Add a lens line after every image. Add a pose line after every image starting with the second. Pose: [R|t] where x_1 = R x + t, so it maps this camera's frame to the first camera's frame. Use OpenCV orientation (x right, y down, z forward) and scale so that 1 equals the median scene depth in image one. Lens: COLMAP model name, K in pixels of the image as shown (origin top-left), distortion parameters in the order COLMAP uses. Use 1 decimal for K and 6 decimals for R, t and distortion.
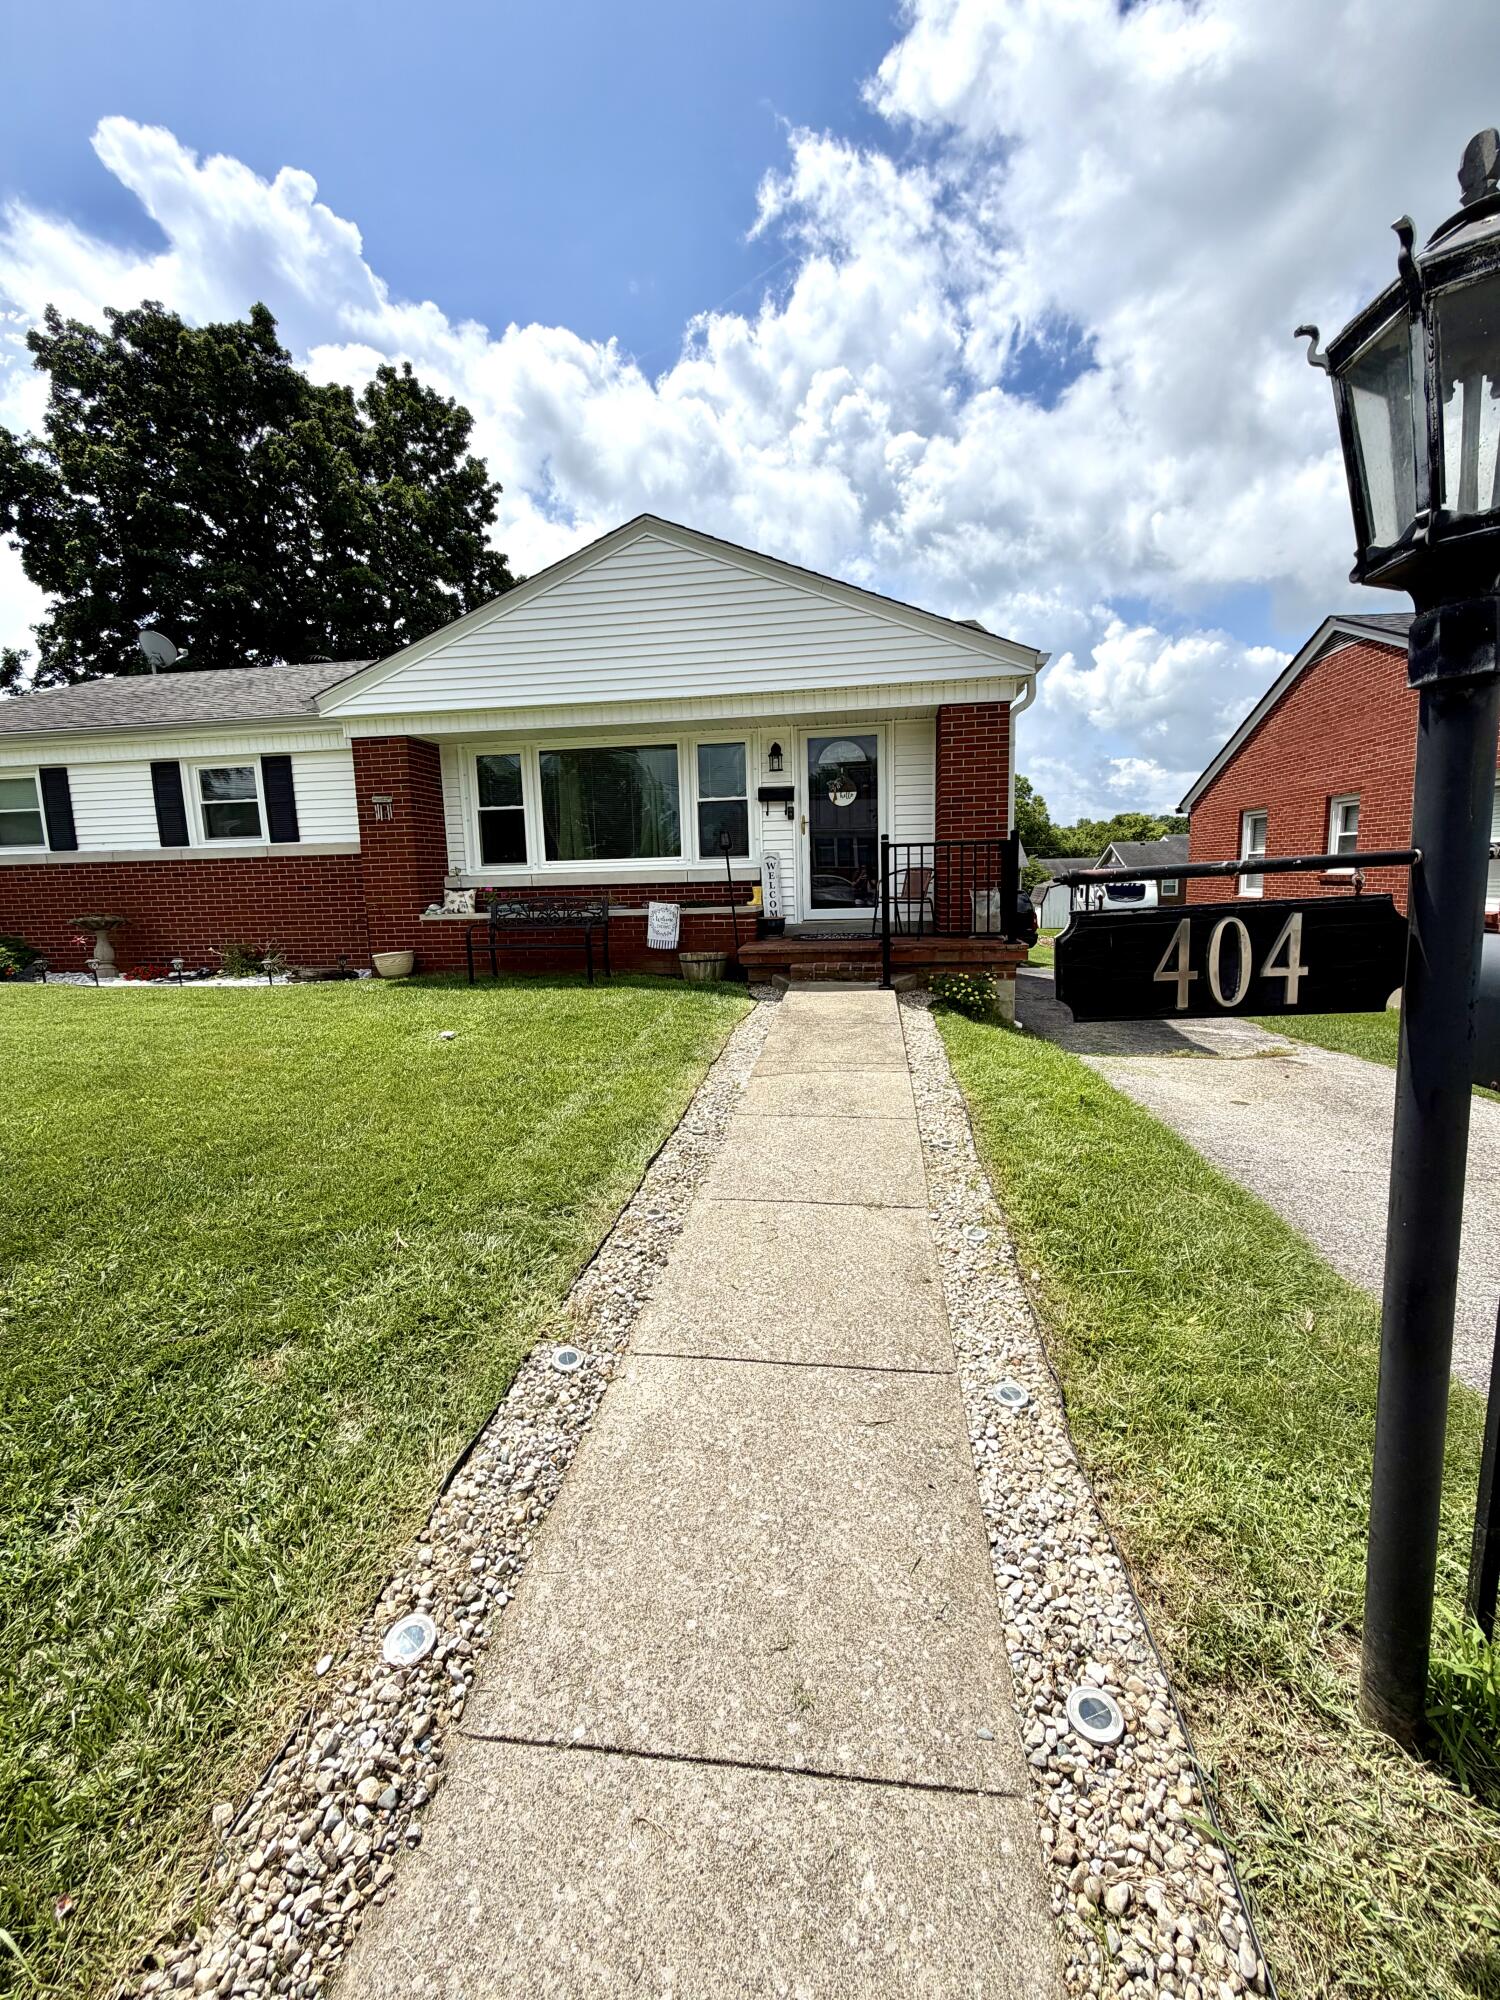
lens RADIAL K [[796.3, 0, 750.0], [0, 796.3, 1000.0], [0, 0, 1]] dist [0.003759, -0.002593]
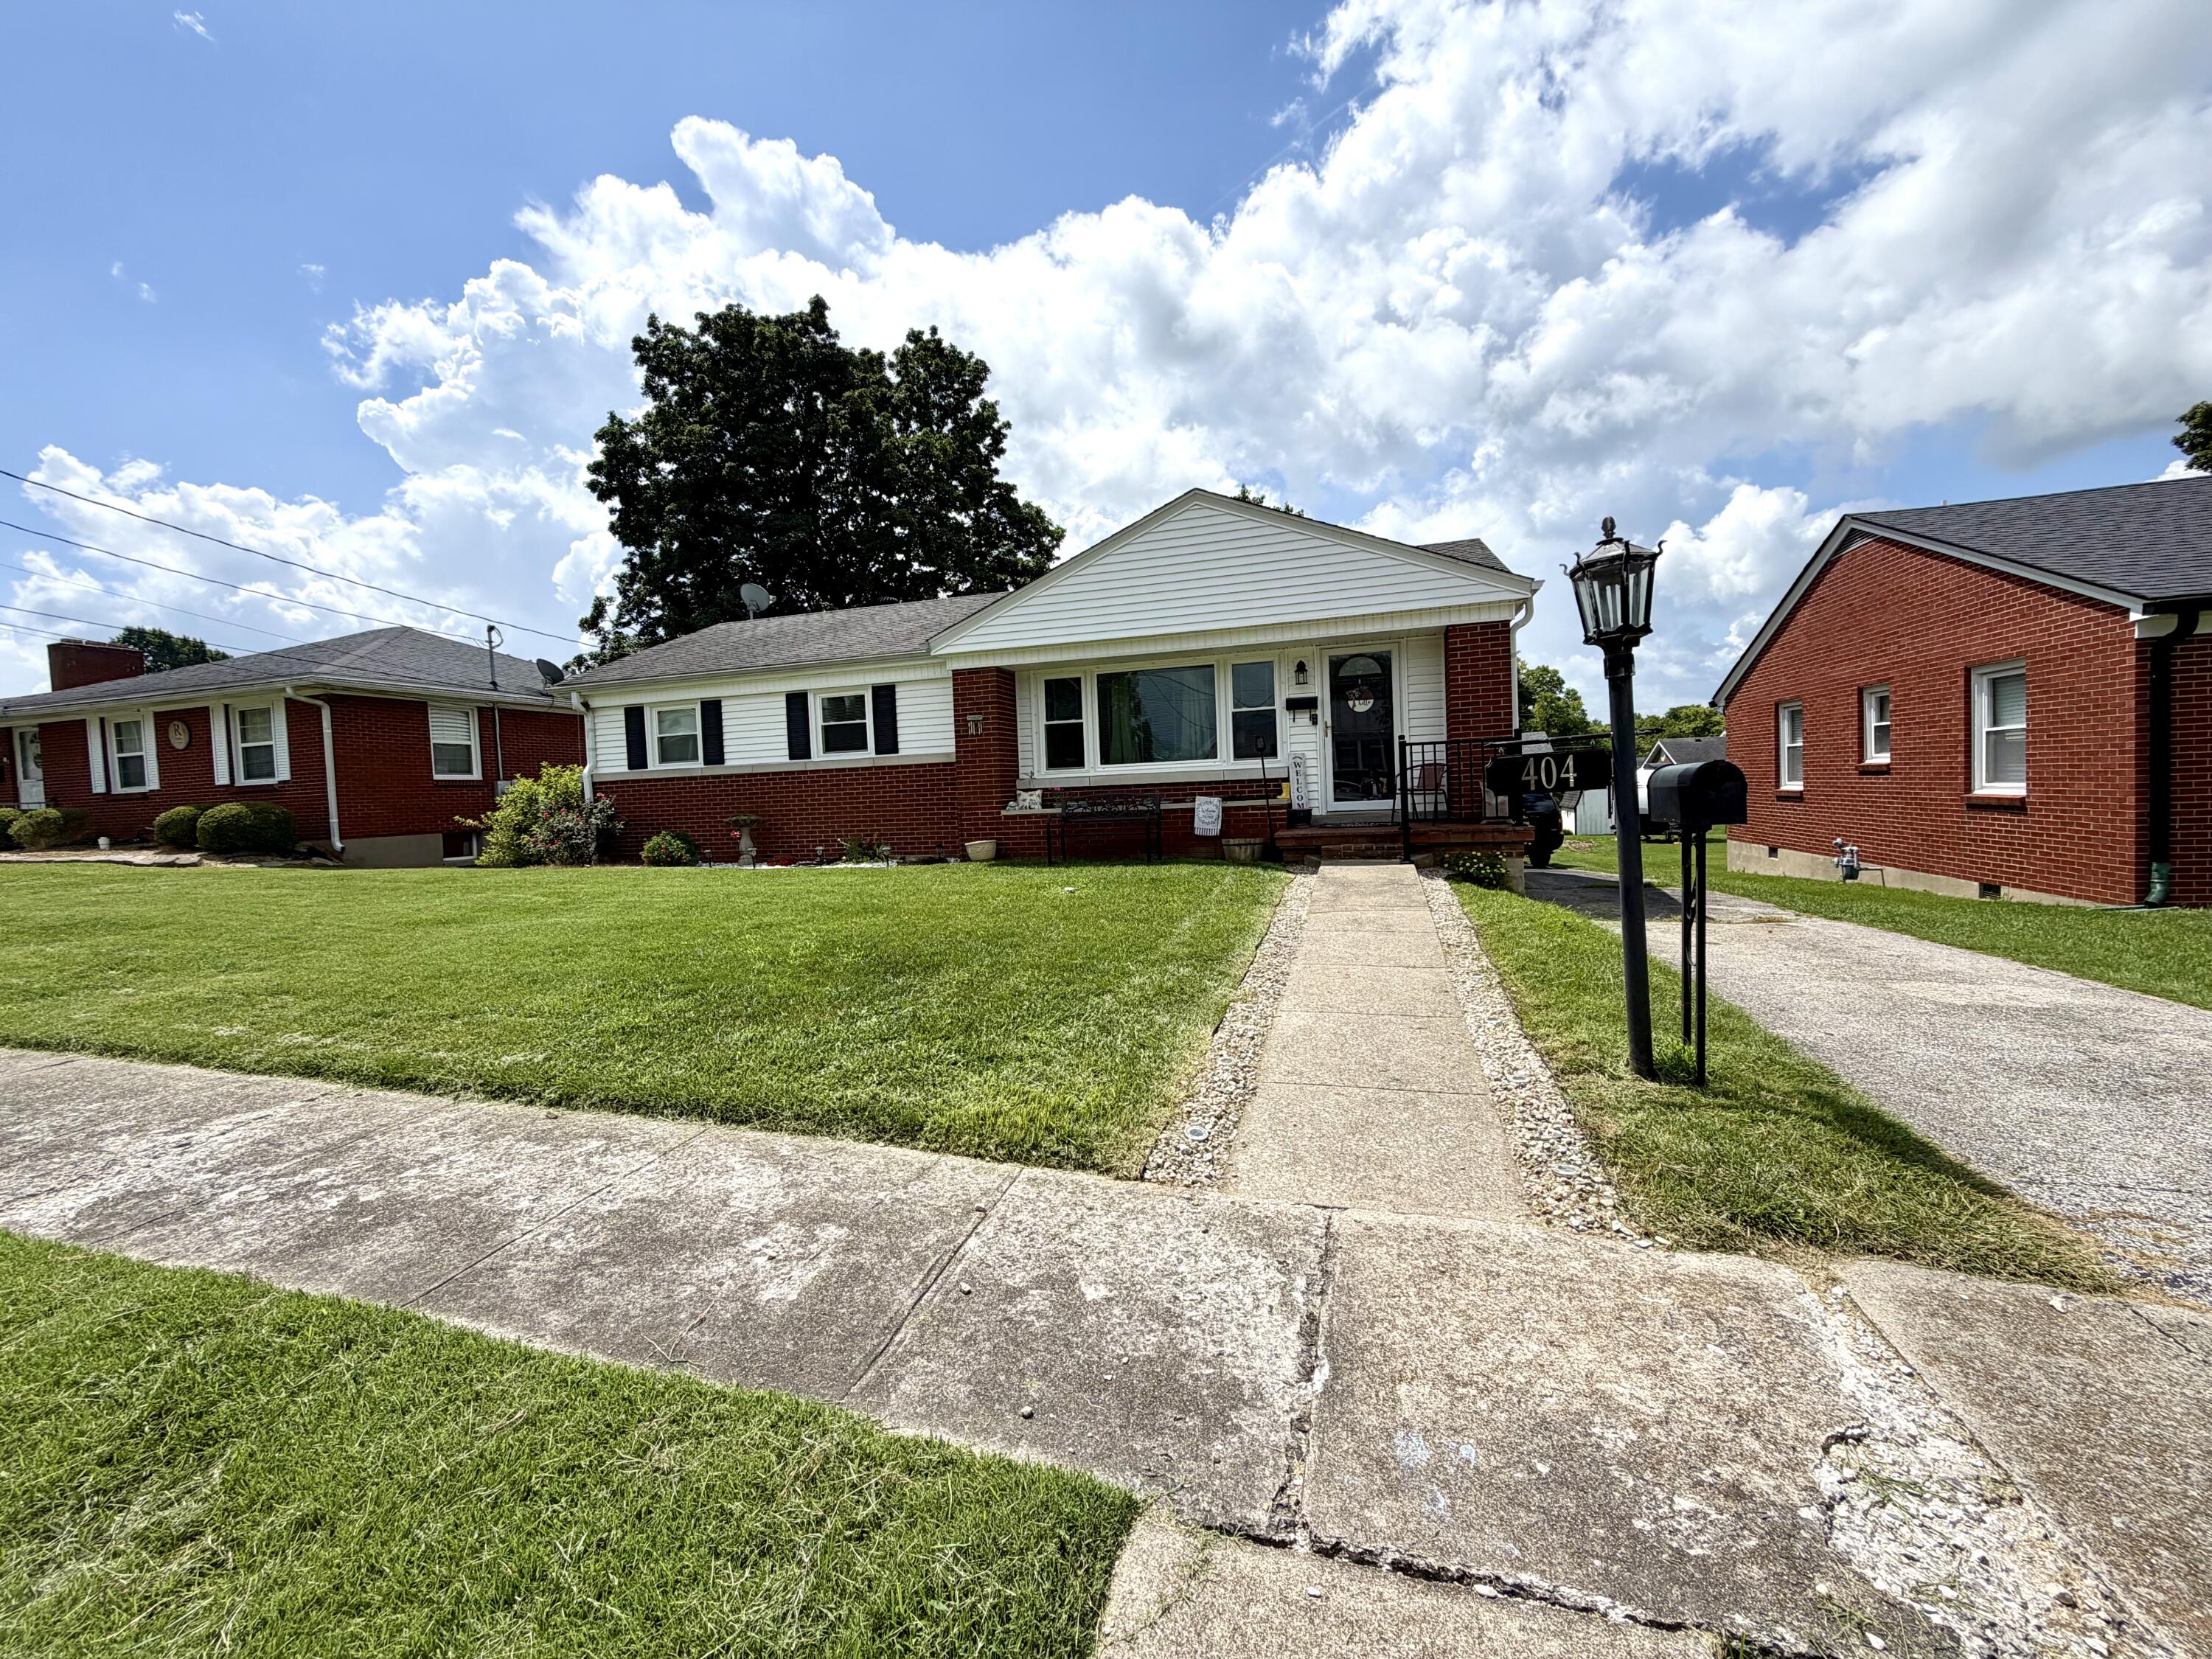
lens RADIAL K [[880.7, 0, 1106.0], [0, 880.7, 829.5], [0, 0, 1]] dist [0.003759, -0.002593]
pose [[0.988965, -0.008947, -0.147880, -0.058188], [-0.006759, 0.994411, -0.105365, 0.057708], [0.147996, 0.105202, 0.983377, -0.269019]]
